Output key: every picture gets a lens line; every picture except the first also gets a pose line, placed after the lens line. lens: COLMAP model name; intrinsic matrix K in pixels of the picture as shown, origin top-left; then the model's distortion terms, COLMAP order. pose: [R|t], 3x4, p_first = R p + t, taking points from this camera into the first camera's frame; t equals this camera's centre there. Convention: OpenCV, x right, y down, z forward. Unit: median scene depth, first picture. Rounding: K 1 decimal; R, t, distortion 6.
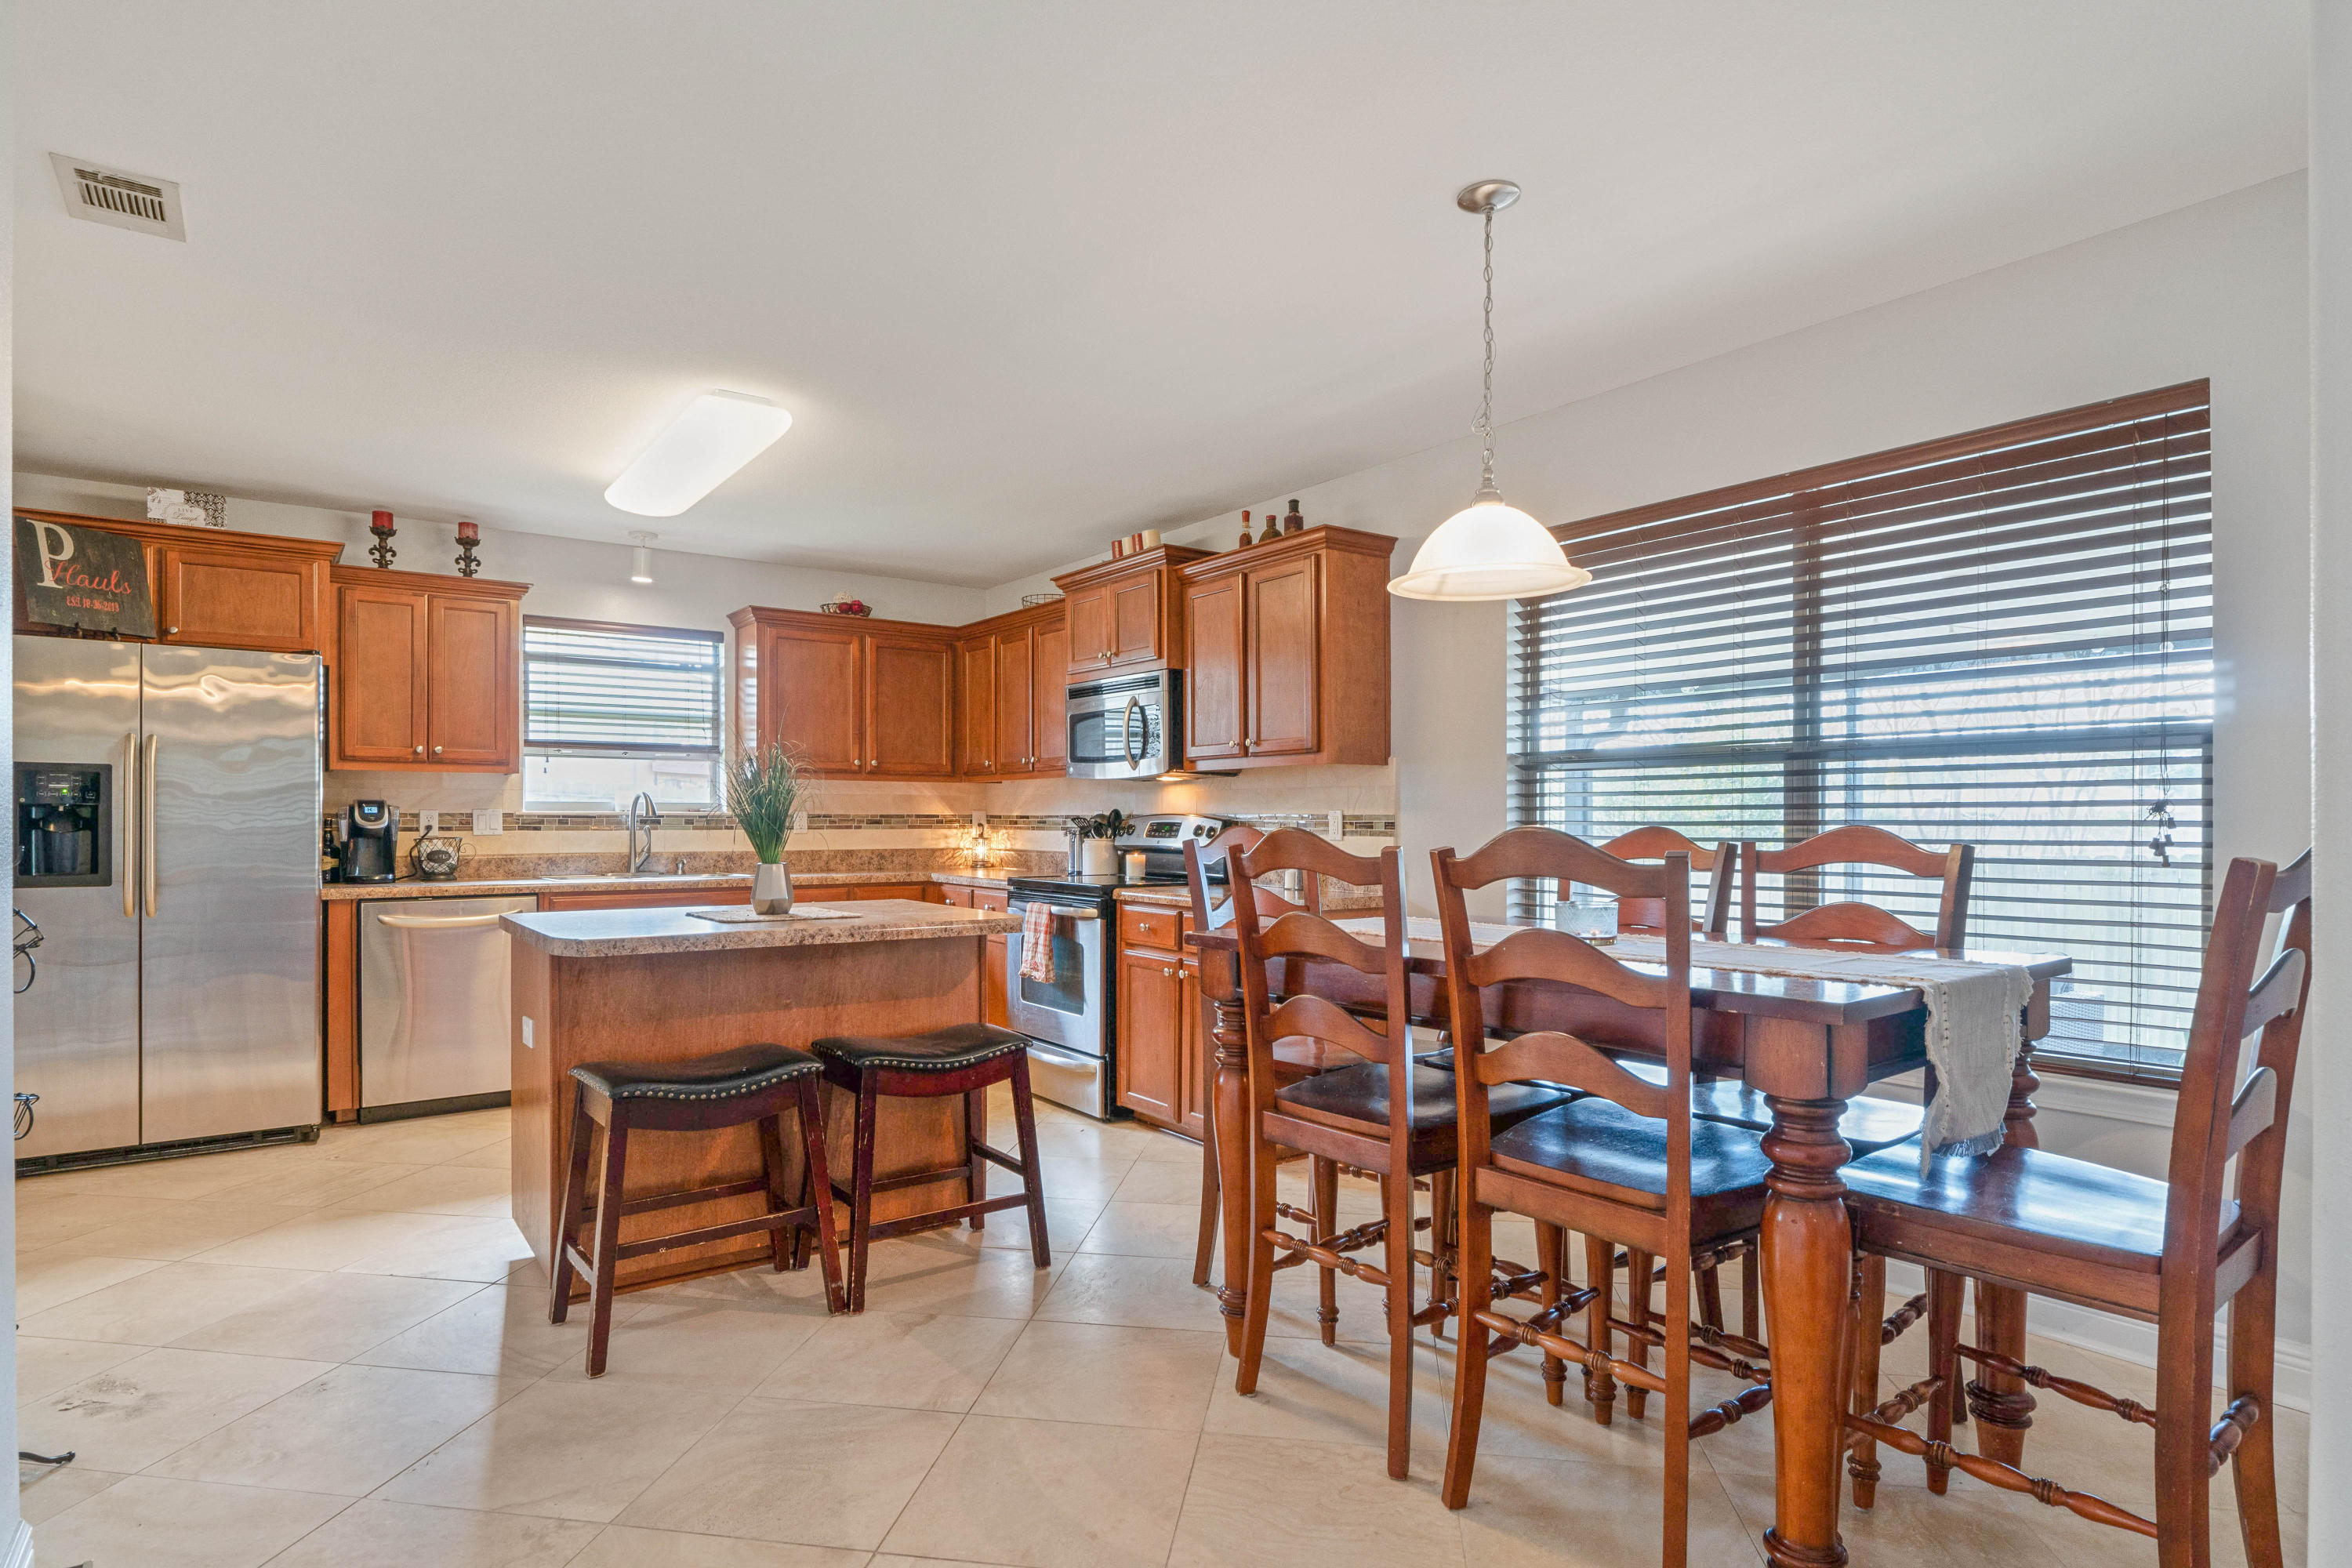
lens RADIAL K [[1261.2, 0, 1172.7], [0, 1261.2, 828.0], [0, 0, 1]] dist [-0.006676, 0.000904]
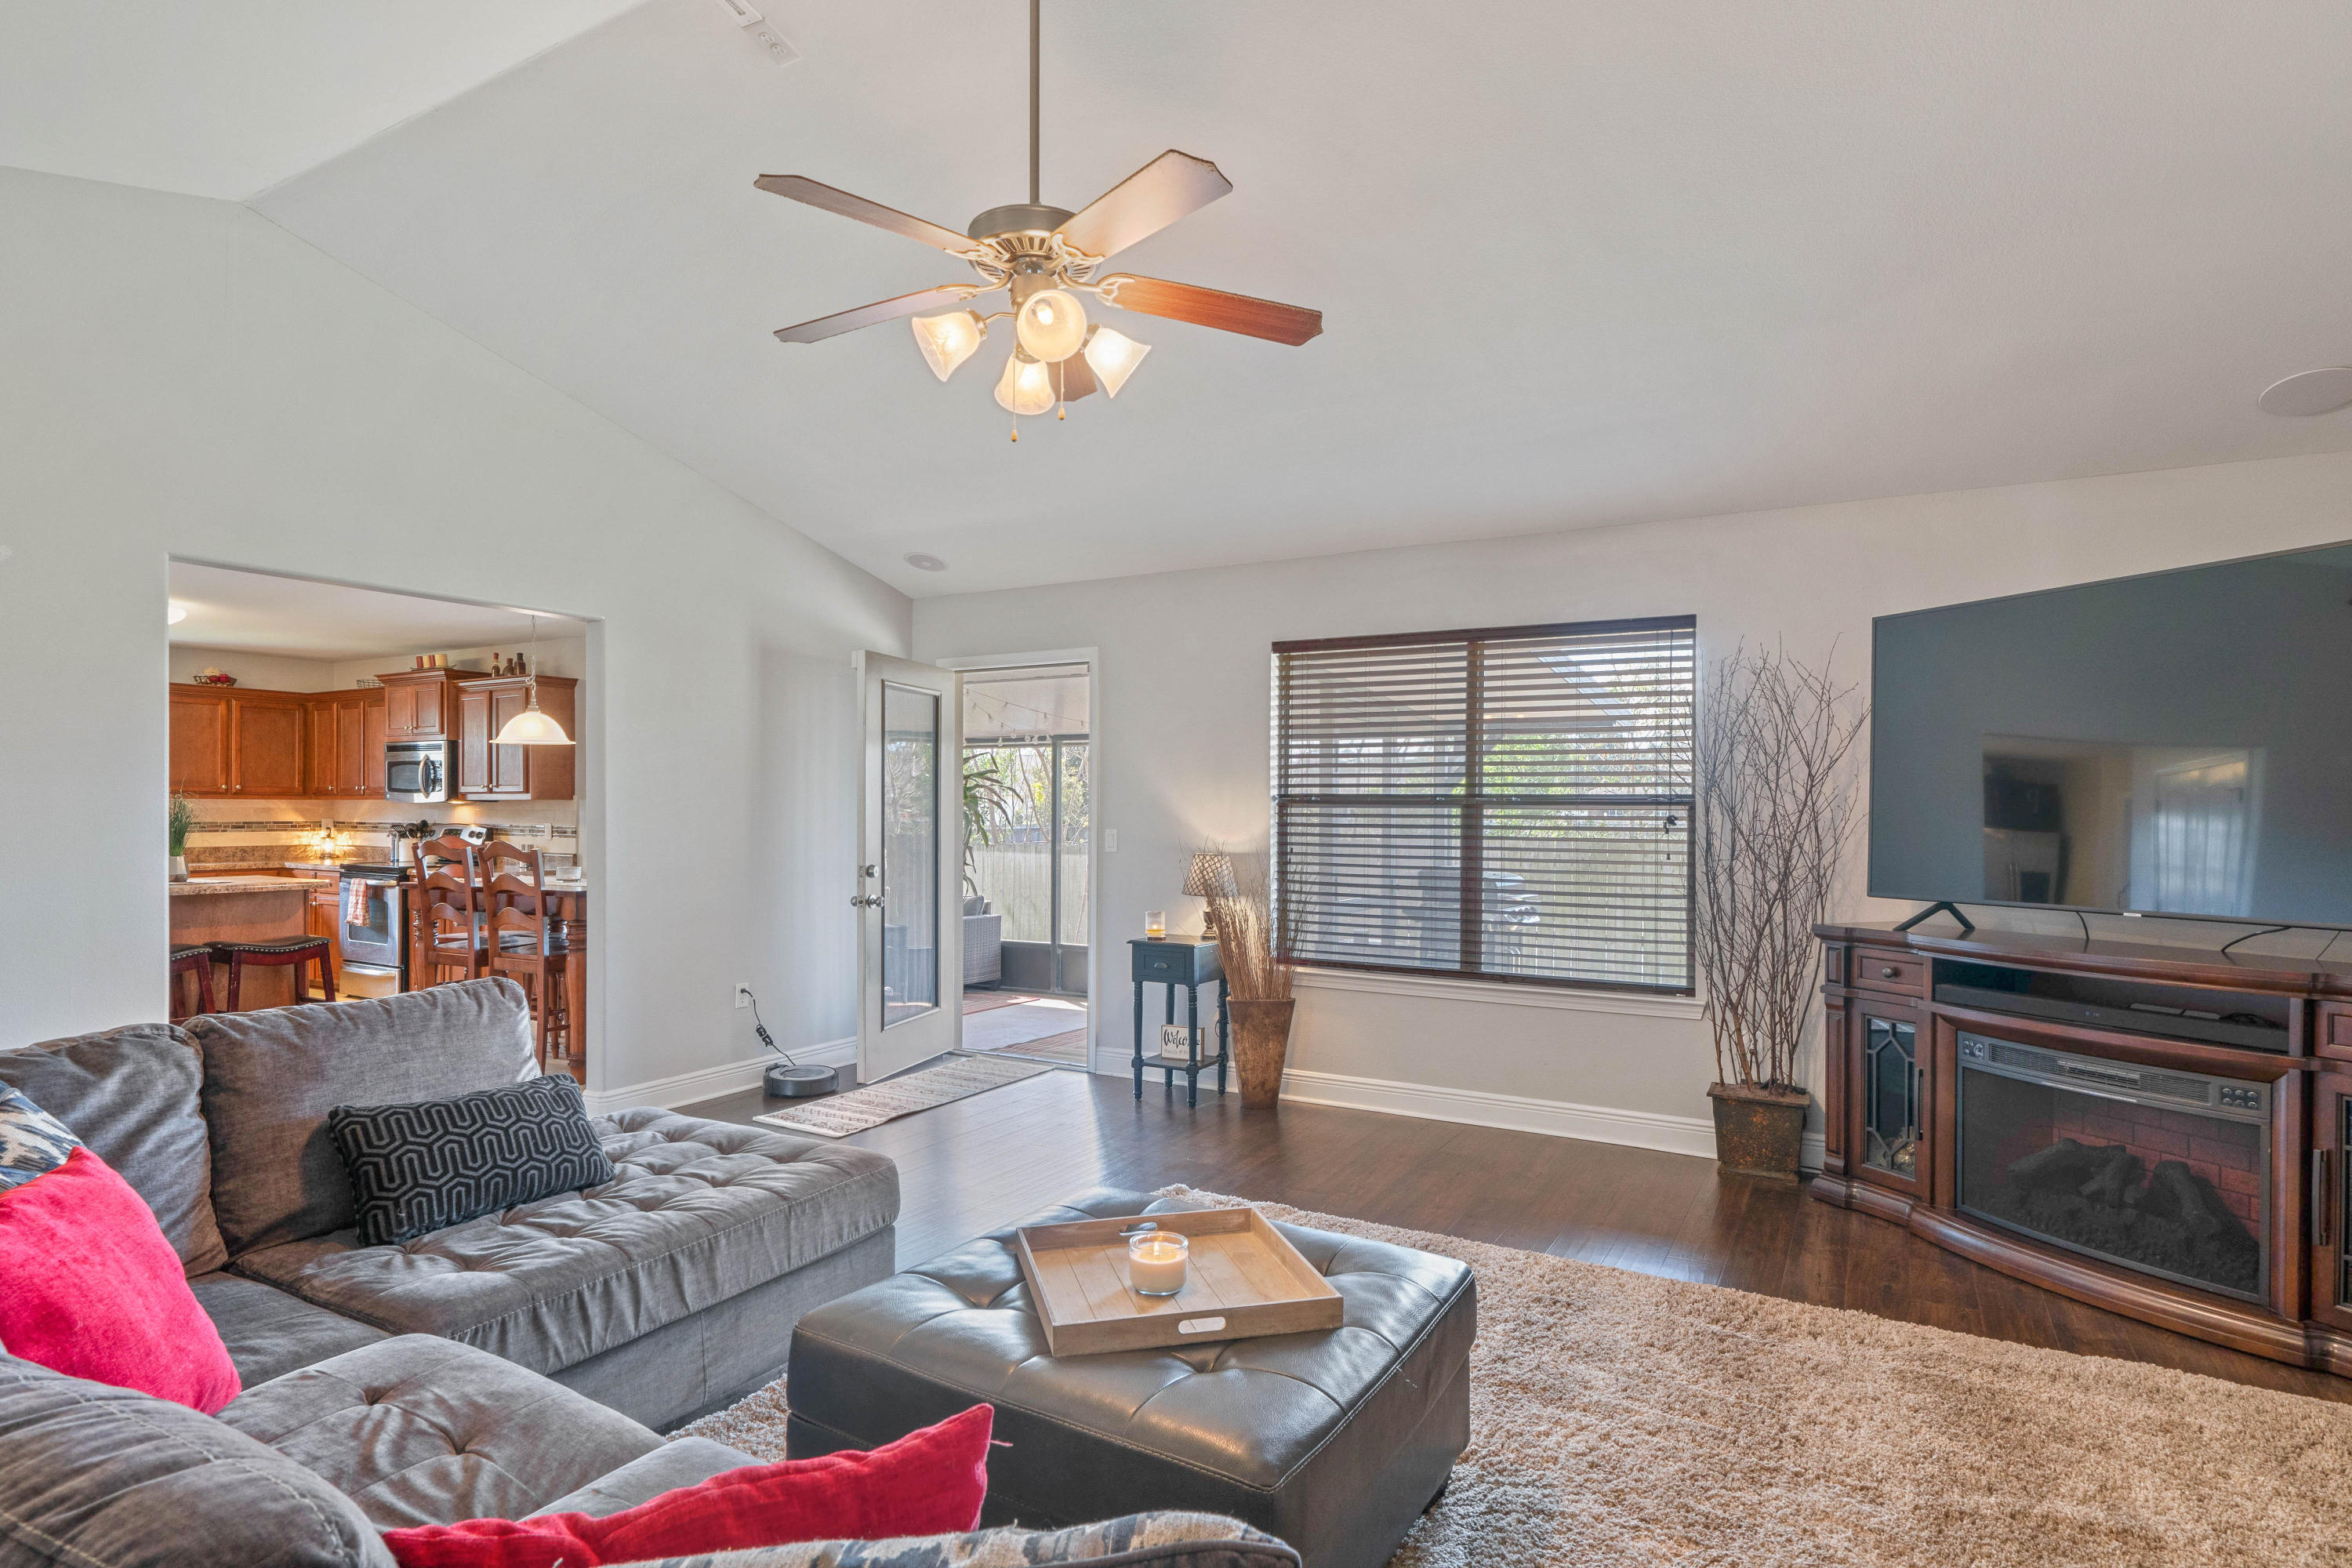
lens RADIAL K [[1261.2, 0, 1192.8], [0, 1261.2, 808.0], [0, 0, 1]] dist [-0.006676, 0.000904]
pose [[0.912820, 0.002106, 0.408357, 0.233720], [0.000002, 0.999987, -0.005160, -0.026566], [-0.408362, 0.004711, 0.912808, -1.023900]]
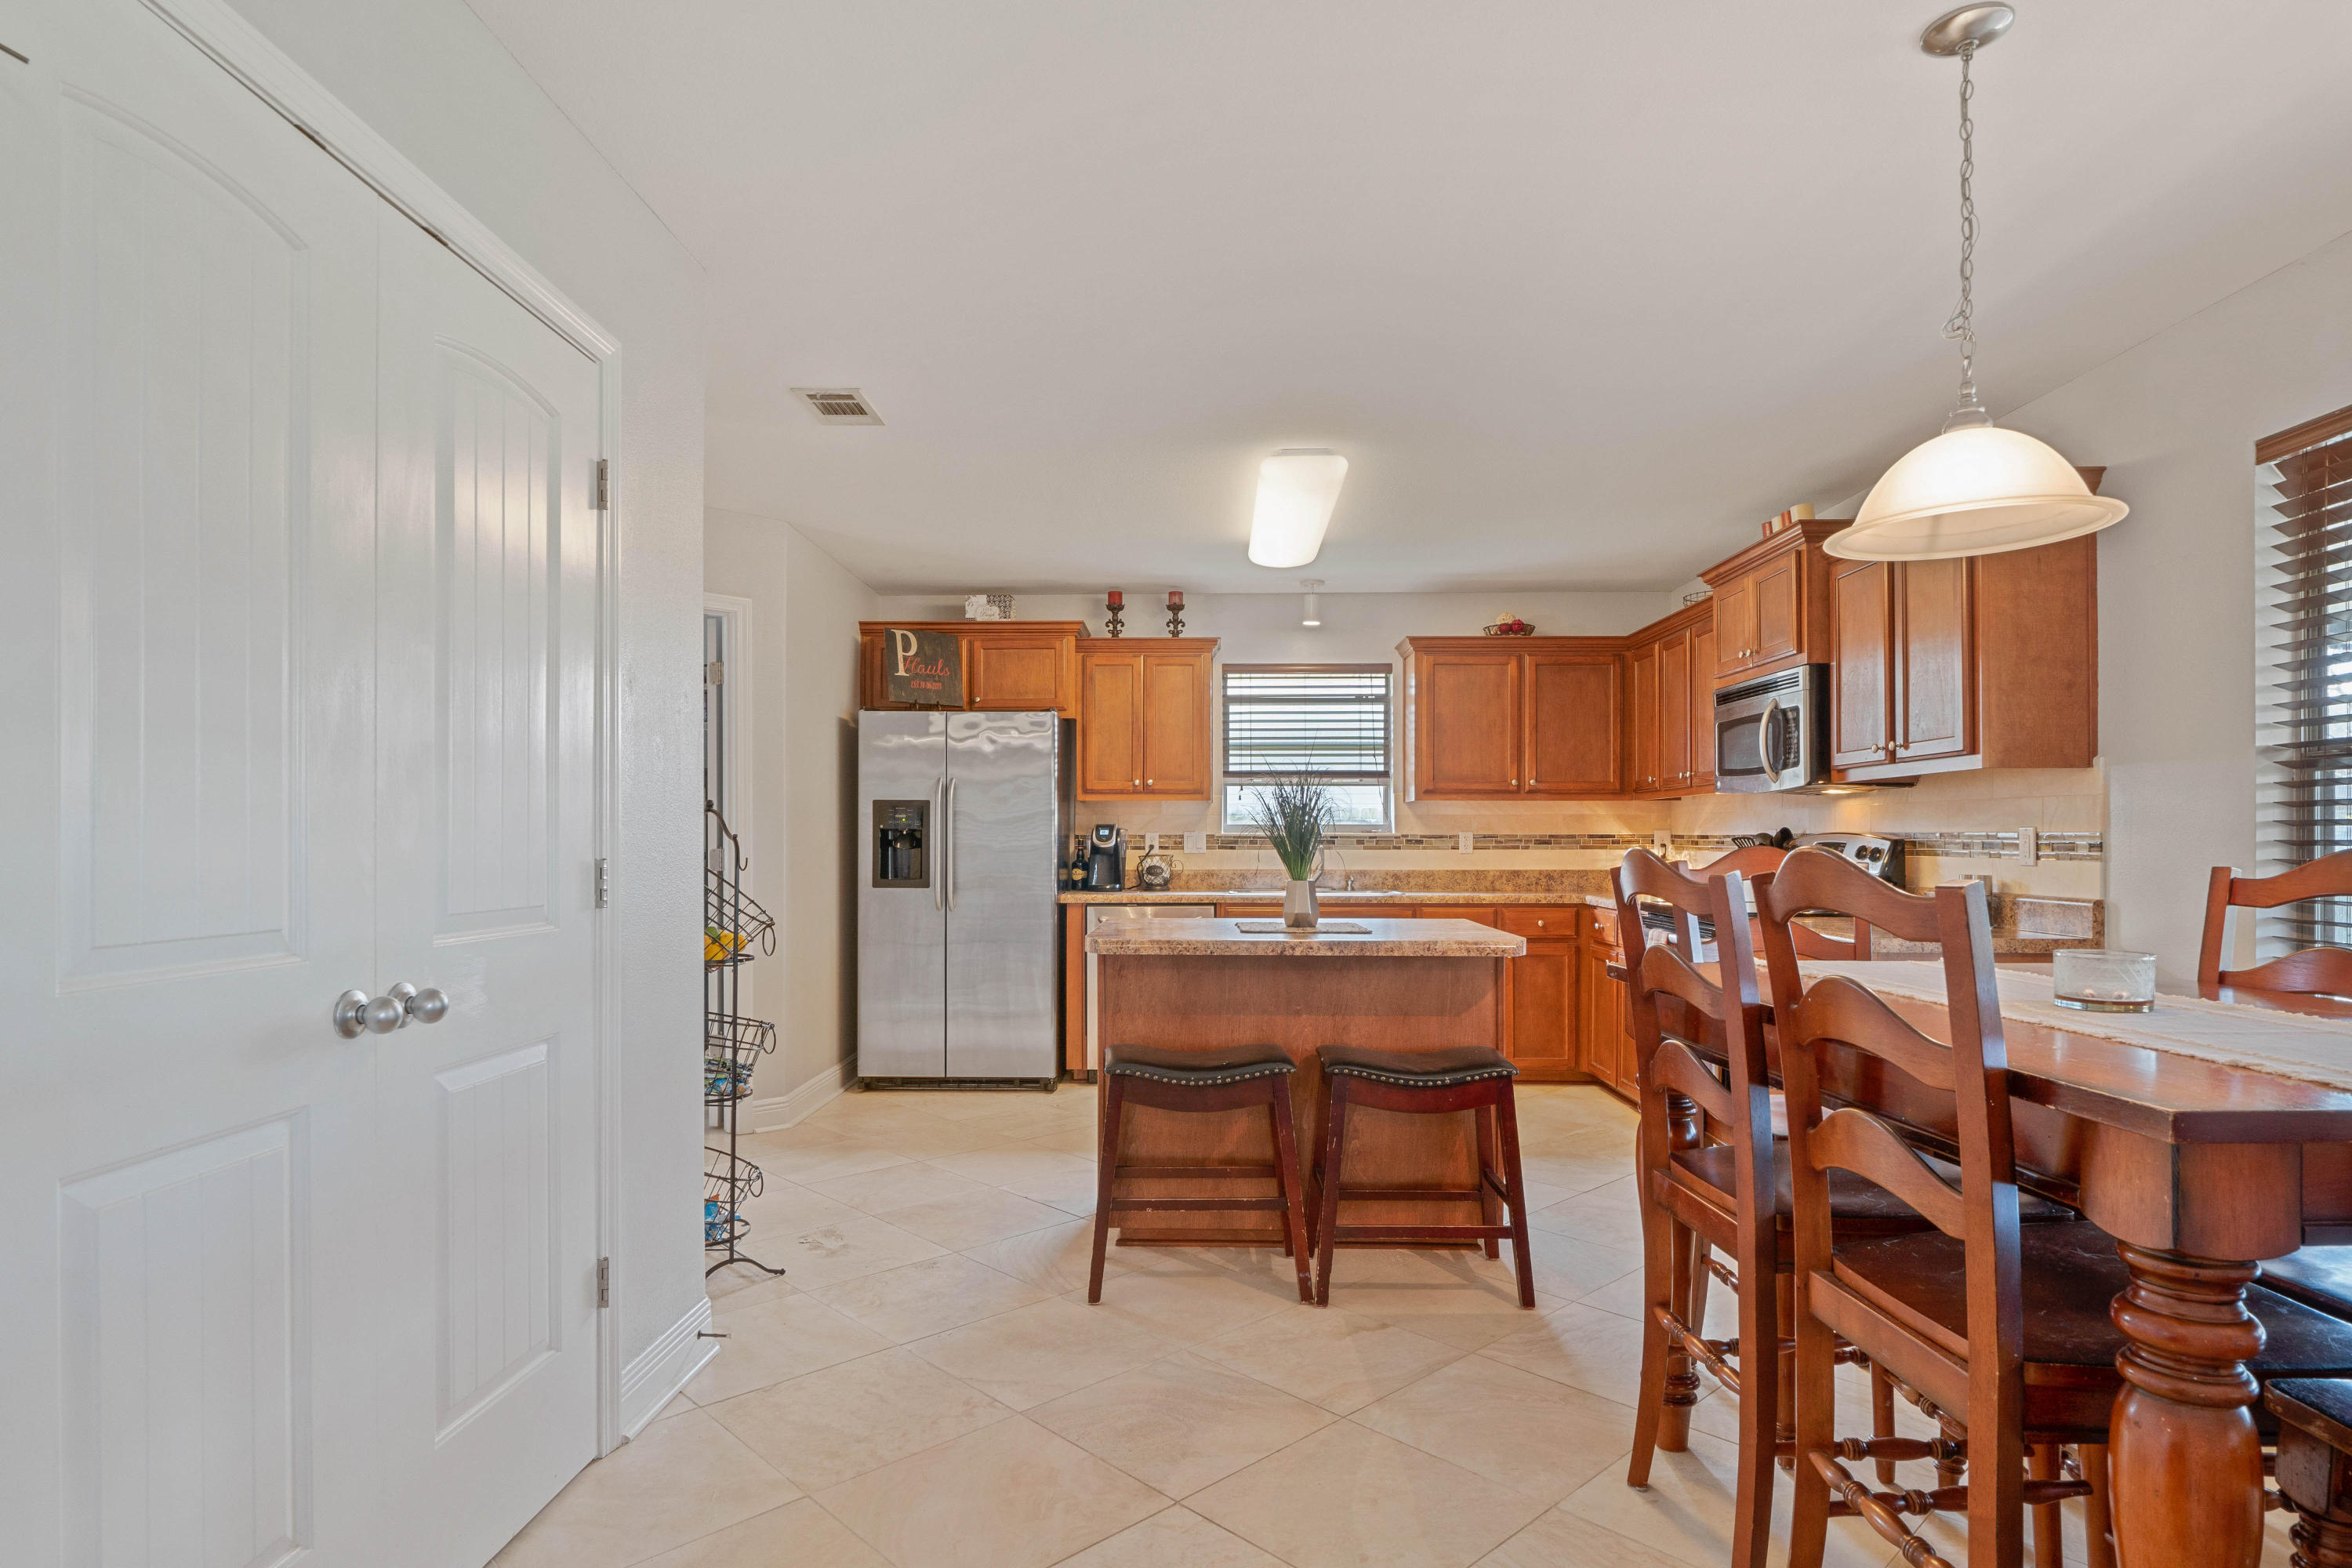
lens RADIAL K [[1261.2, 0, 1142.4], [0, 1261.2, 844.9], [0, 0, 1]] dist [-0.006676, 0.000904]
pose [[0.784985, 0.001600, -0.619513, 0.179475], [-0.003519, 0.999992, -0.001878, 0.000401], [0.619505, 0.003654, 0.784984, 0.047495]]
